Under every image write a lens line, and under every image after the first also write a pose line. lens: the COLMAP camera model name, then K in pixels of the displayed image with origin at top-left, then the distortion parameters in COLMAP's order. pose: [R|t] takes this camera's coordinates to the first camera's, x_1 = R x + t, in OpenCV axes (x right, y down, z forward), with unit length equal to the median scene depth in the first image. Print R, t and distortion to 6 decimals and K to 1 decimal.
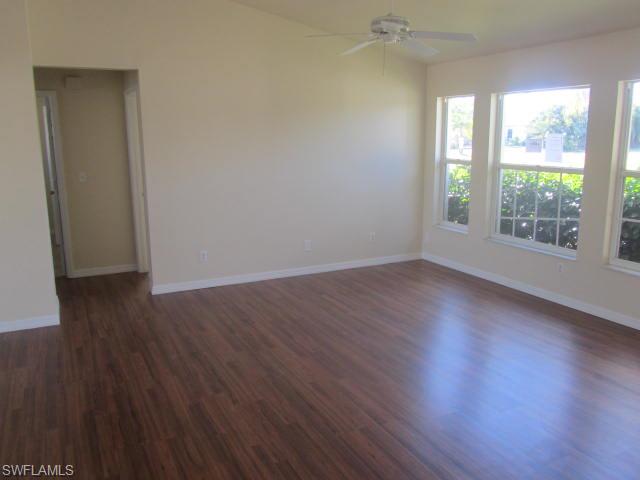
lens RADIAL K [[532.6, 0, 320.0], [0, 532.6, 240.0], [0, 0, 1]] dist [-0.031028, -0.001976]
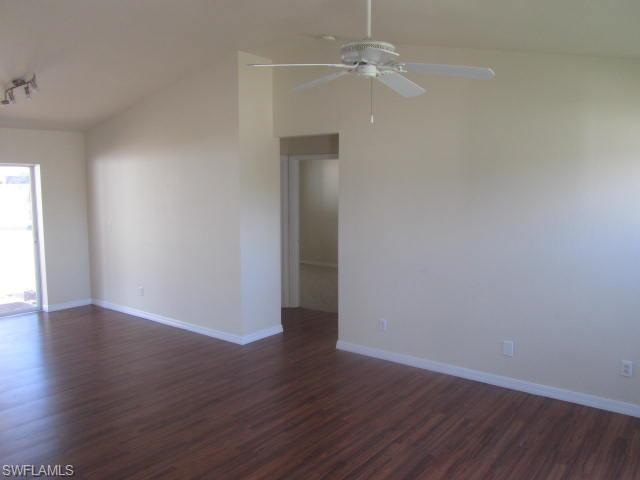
lens RADIAL K [[532.6, 0, 320.0], [0, 532.6, 240.0], [0, 0, 1]] dist [-0.031028, -0.001976]
pose [[0.411432, 0.106675, -0.905176, 0.640817], [-0.171025, 0.984522, 0.038289, -0.149438], [0.895251, 0.139055, 0.423308, 0.560627]]
